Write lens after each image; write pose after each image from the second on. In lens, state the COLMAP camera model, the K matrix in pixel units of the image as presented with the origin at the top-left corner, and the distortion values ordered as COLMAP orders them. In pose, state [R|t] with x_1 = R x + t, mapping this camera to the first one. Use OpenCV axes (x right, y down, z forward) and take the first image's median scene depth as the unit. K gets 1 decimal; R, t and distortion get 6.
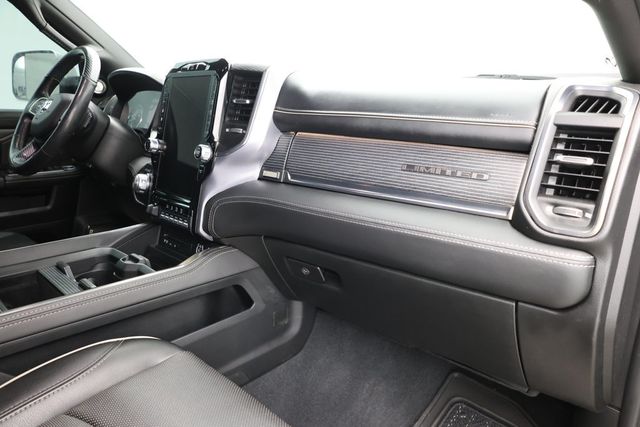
lens RADIAL K [[441.5, 0, 320.0], [0, 441.5, 213.5], [0, 0, 1]] dist [-0.015856, -0.002375]
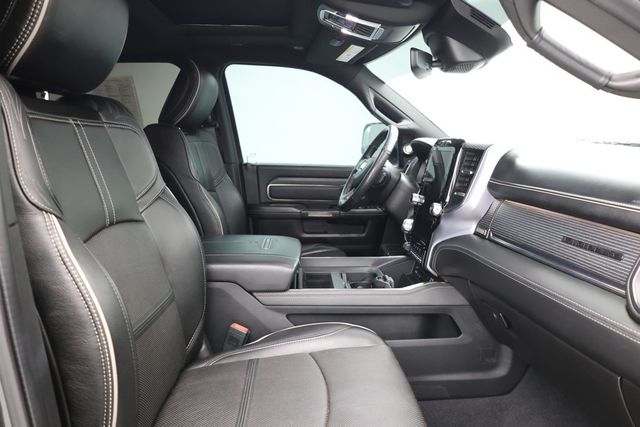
lens RADIAL K [[441.5, 0, 320.0], [0, 441.5, 213.5], [0, 0, 1]] dist [-0.015856, -0.002375]
pose [[0.724918, 0.095316, -0.682208, 0.372008], [-0.159144, 0.986761, -0.031239, -0.025228], [0.670199, 0.131215, 0.730490, -0.196320]]
